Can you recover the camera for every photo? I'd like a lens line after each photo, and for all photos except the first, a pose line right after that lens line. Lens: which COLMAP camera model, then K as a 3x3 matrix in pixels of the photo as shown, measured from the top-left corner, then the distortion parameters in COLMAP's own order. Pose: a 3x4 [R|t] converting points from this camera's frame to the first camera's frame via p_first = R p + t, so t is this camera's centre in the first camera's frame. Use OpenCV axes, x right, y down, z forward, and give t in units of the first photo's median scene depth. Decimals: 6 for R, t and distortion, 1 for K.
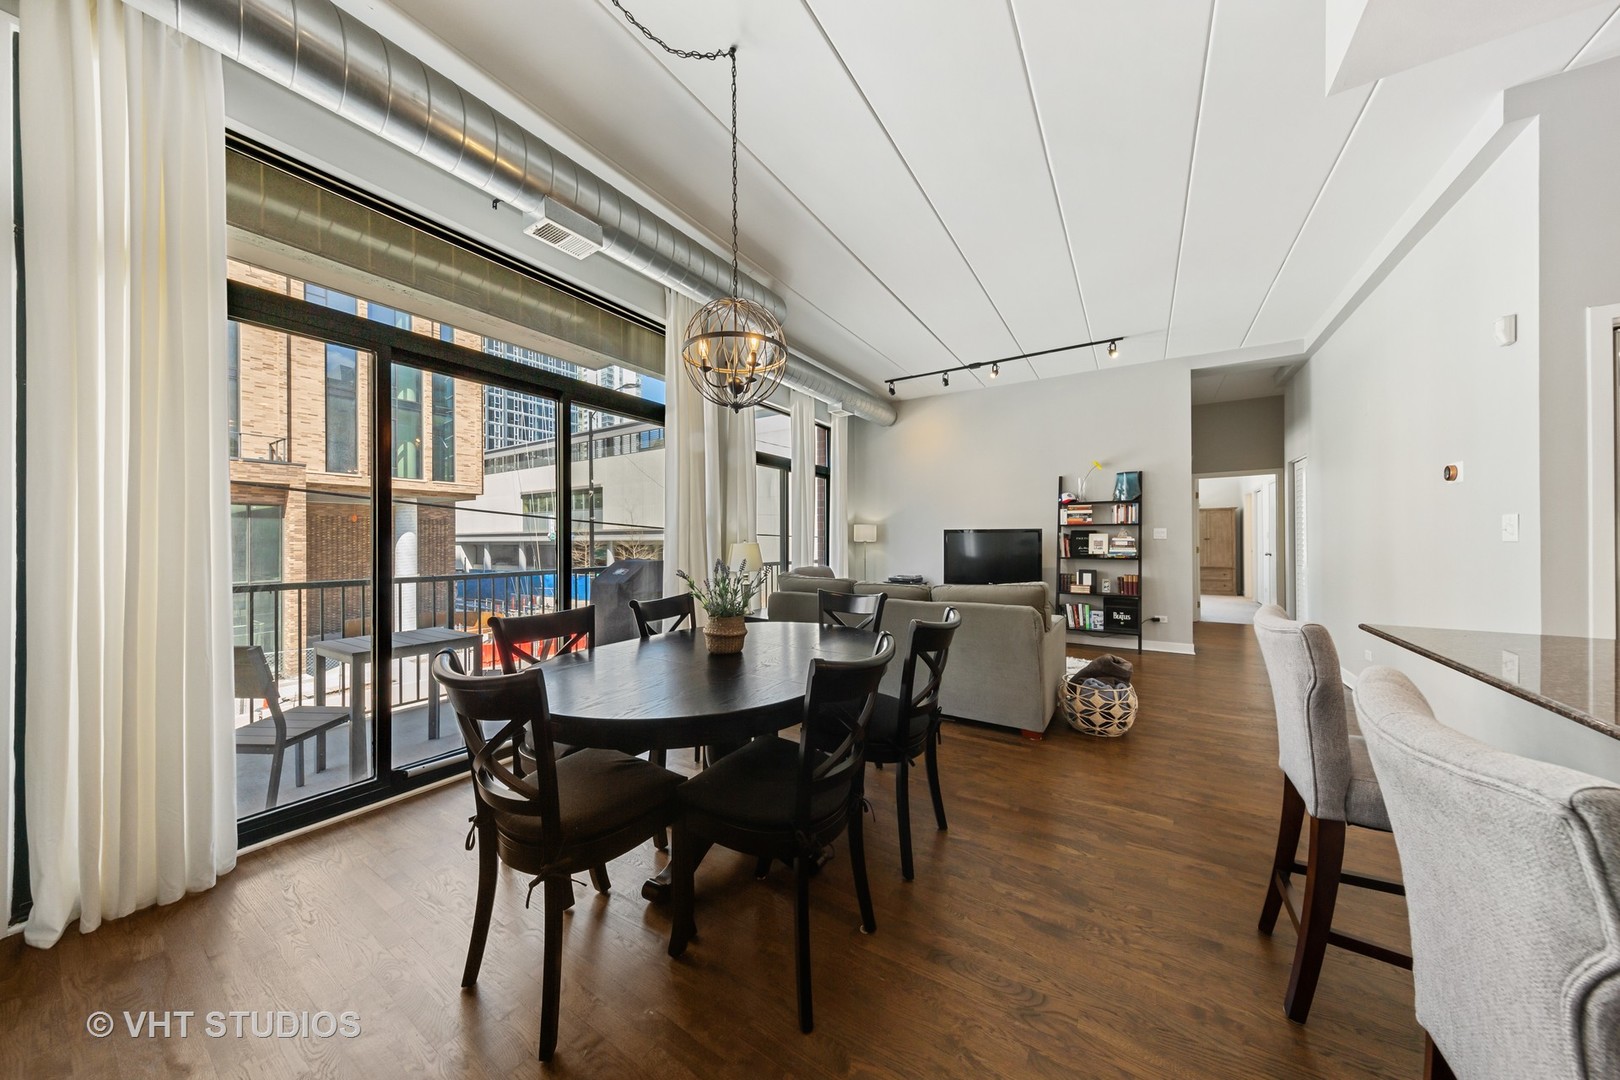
lens RADIAL K [[510.2, 0, 806.3], [0, 510.2, 536.8], [0, 0, 1]] dist [0.008173, -0.000207]
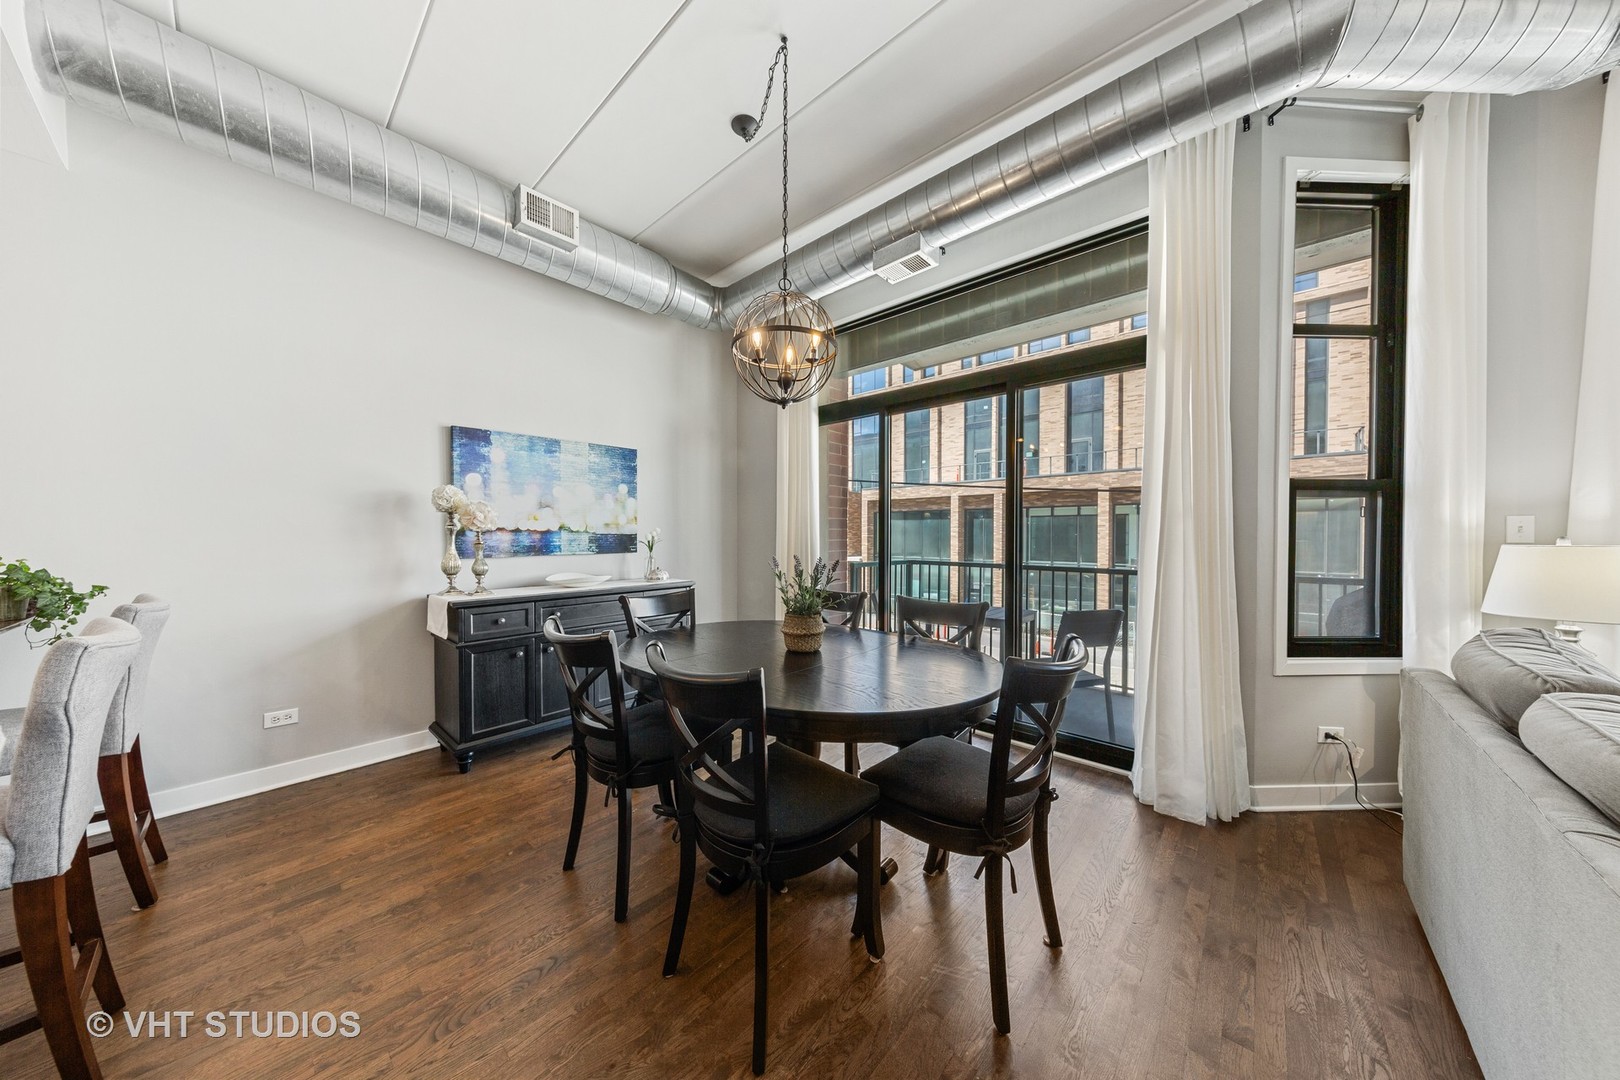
lens RADIAL K [[506.9, 0, 806.2], [0, 506.9, 538.1], [0, 0, 1]] dist [0.005723, -0.000282]
pose [[-0.159809, 0.011719, -0.987078, 0.283788], [0.006064, 0.999922, 0.010889, -0.000442], [0.987129, -0.004246, -0.159868, 0.410322]]
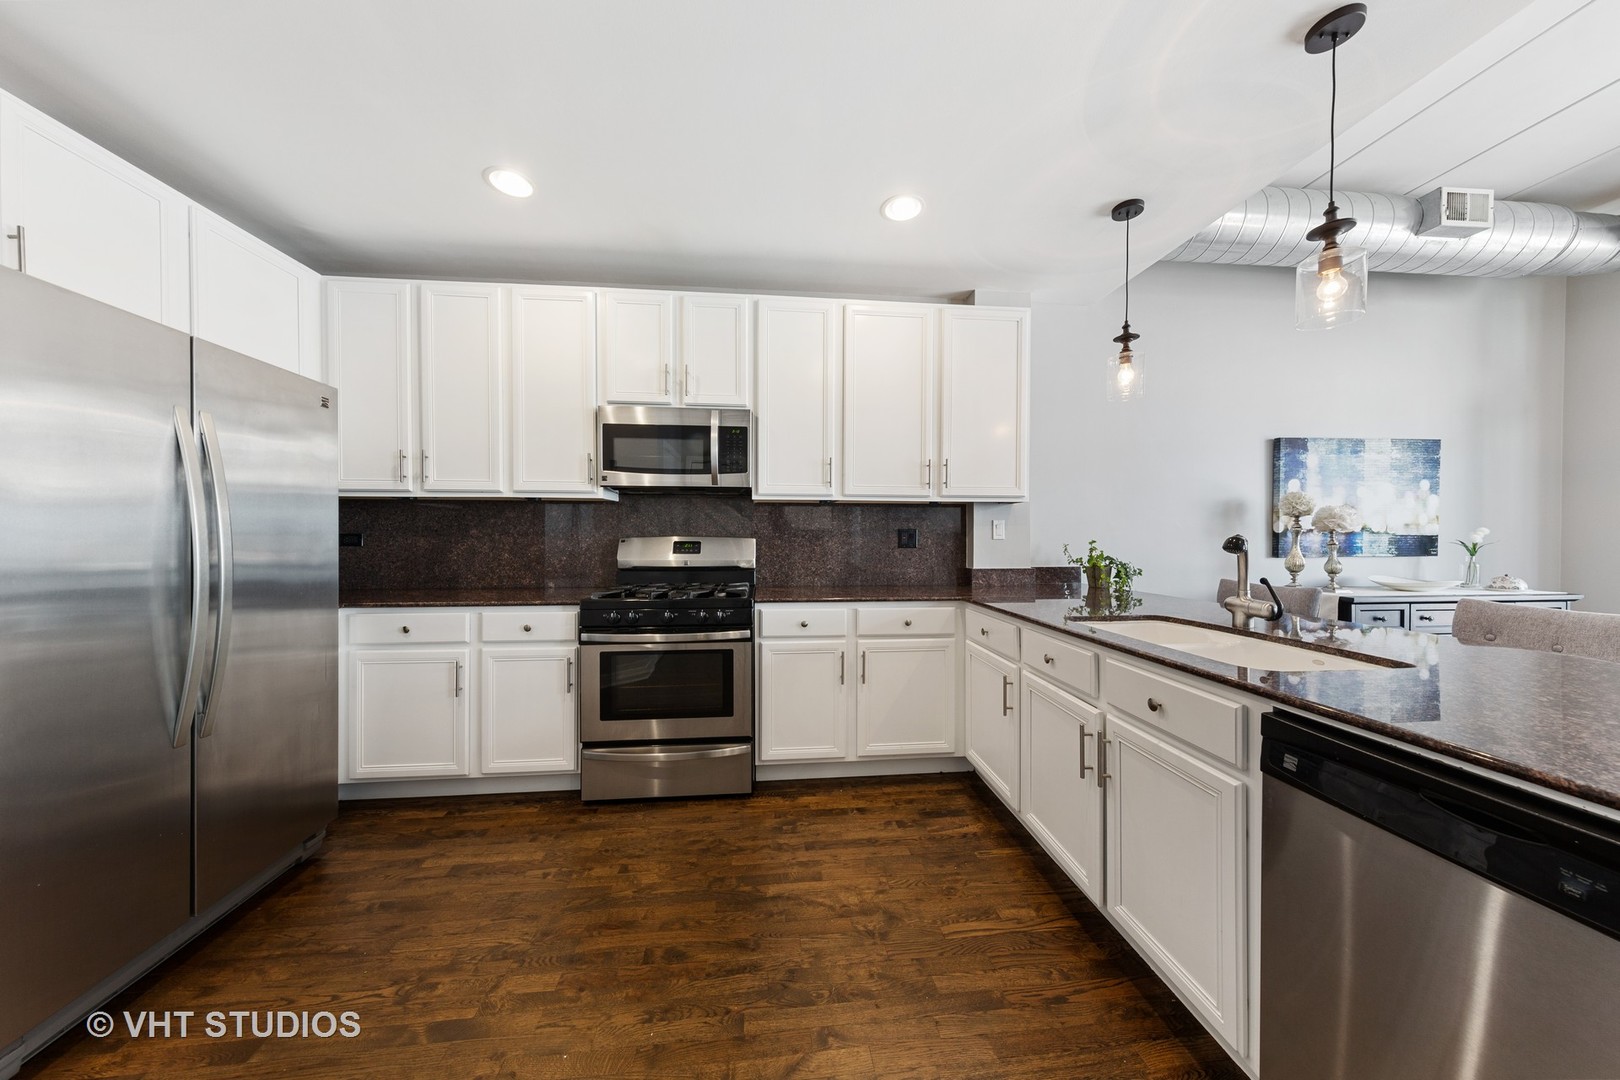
lens RADIAL K [[511.3, 0, 807.0], [0, 511.3, 539.6], [0, 0, 1]] dist [0.006369, -0.000258]
pose [[-0.785127, 0.008902, -0.619271, 0.598602], [0.006633, 0.999960, 0.005965, -0.003115], [0.619300, 0.000575, -0.785154, 0.108007]]
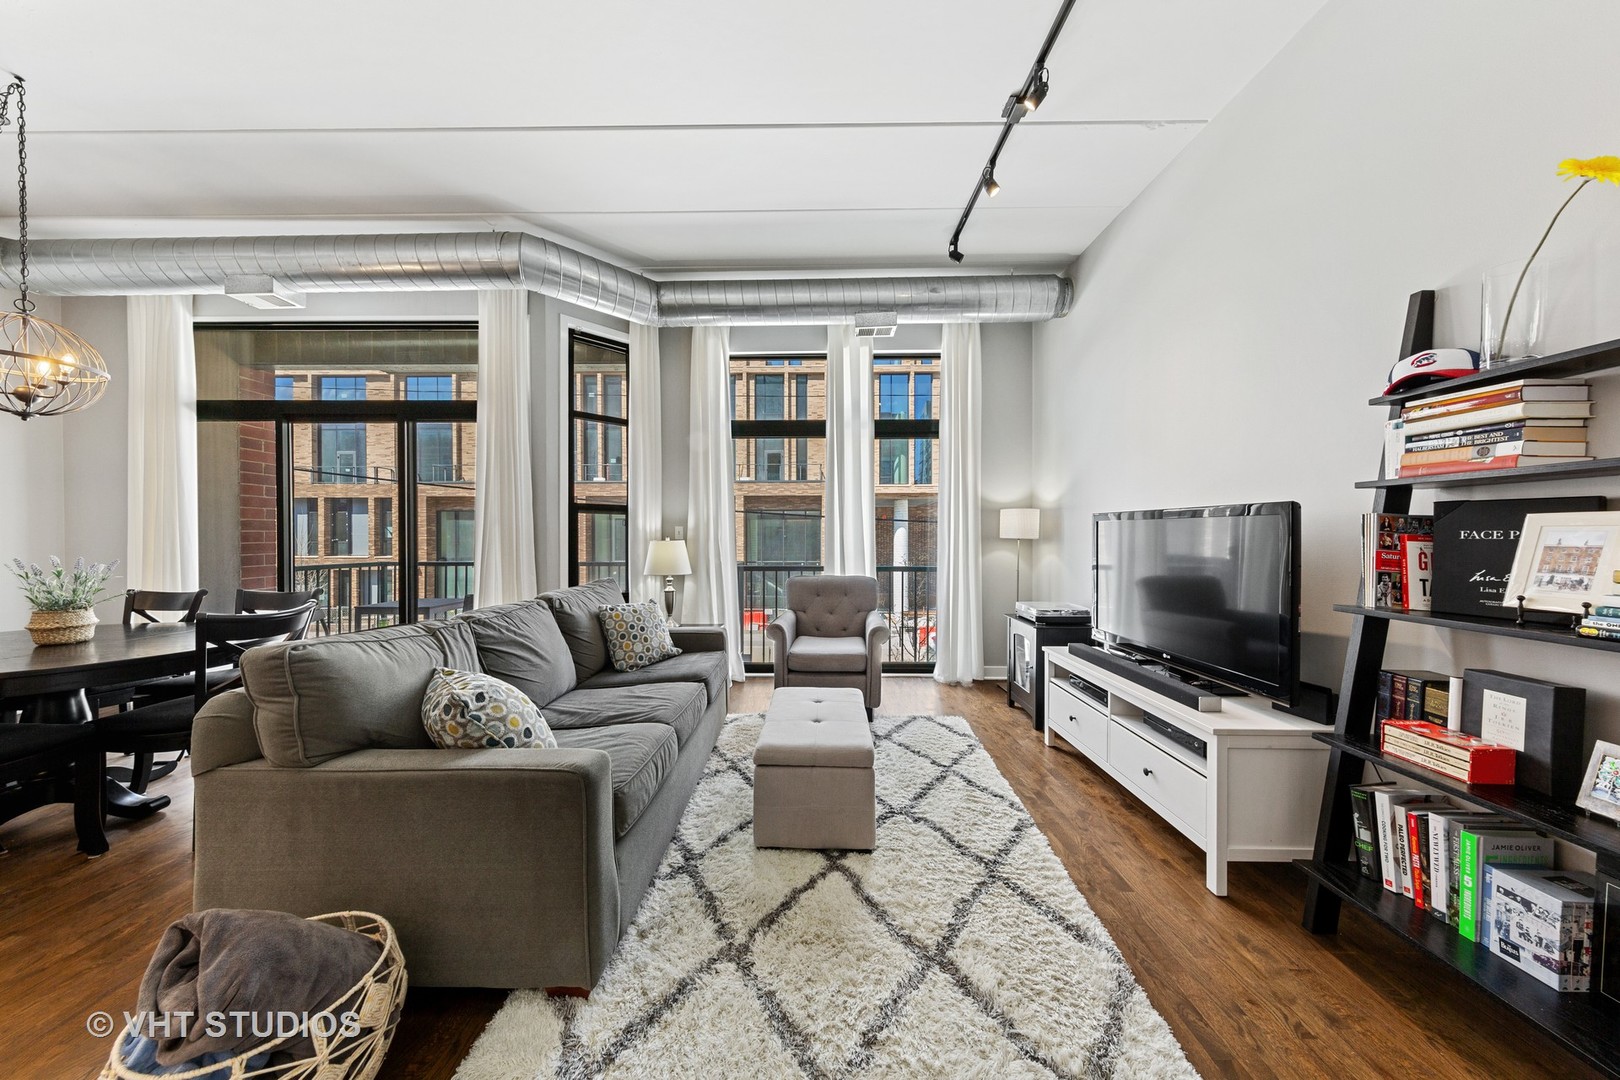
lens RADIAL K [[507.6, 0, 807.8], [0, 507.6, 539.4], [0, 0, 1]] dist [0.002742, -0.000102]
pose [[0.537642, 0.009581, -0.843119, 0.560687], [0.005340, 0.999877, 0.014767, 0.000141], [0.843156, -0.012442, 0.537525, 0.615526]]
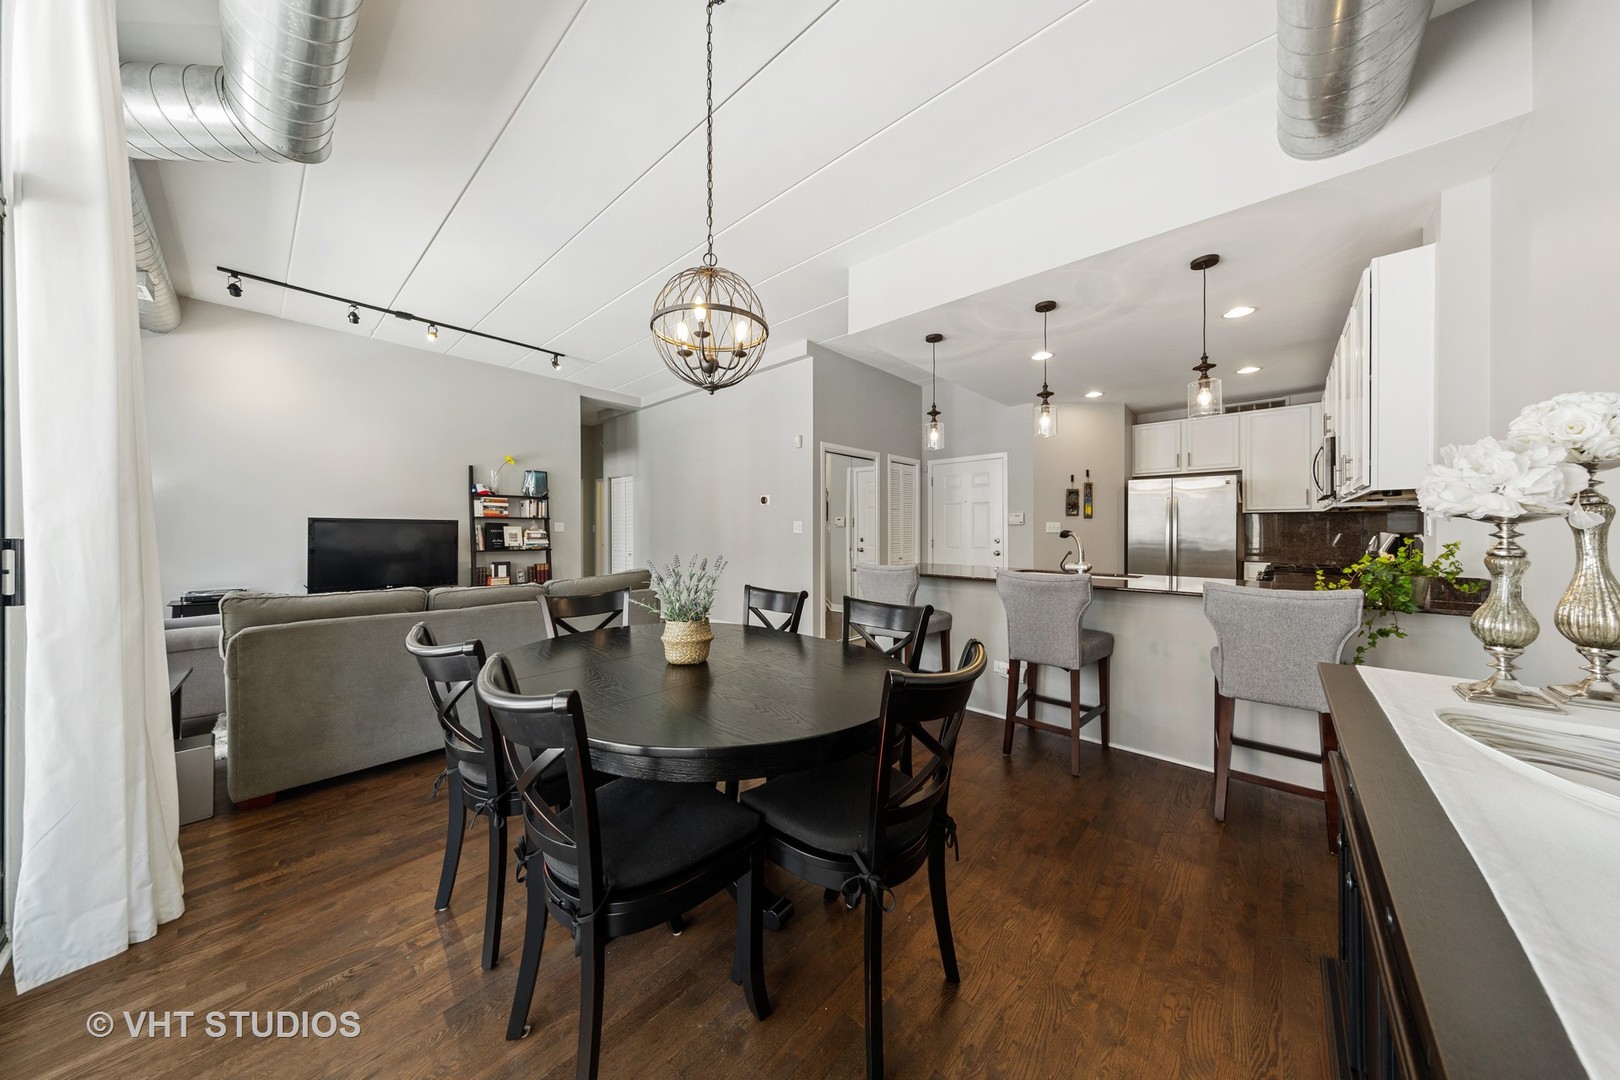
lens RADIAL K [[510.2, 0, 806.3], [0, 510.2, 536.8], [0, 0, 1]] dist [0.008173, -0.000207]
pose [[0.167060, -0.008244, 0.985912, -0.345037], [-0.006426, 0.999935, 0.009450, 0.001127], [-0.985926, -0.007914, 0.166996, 0.230306]]
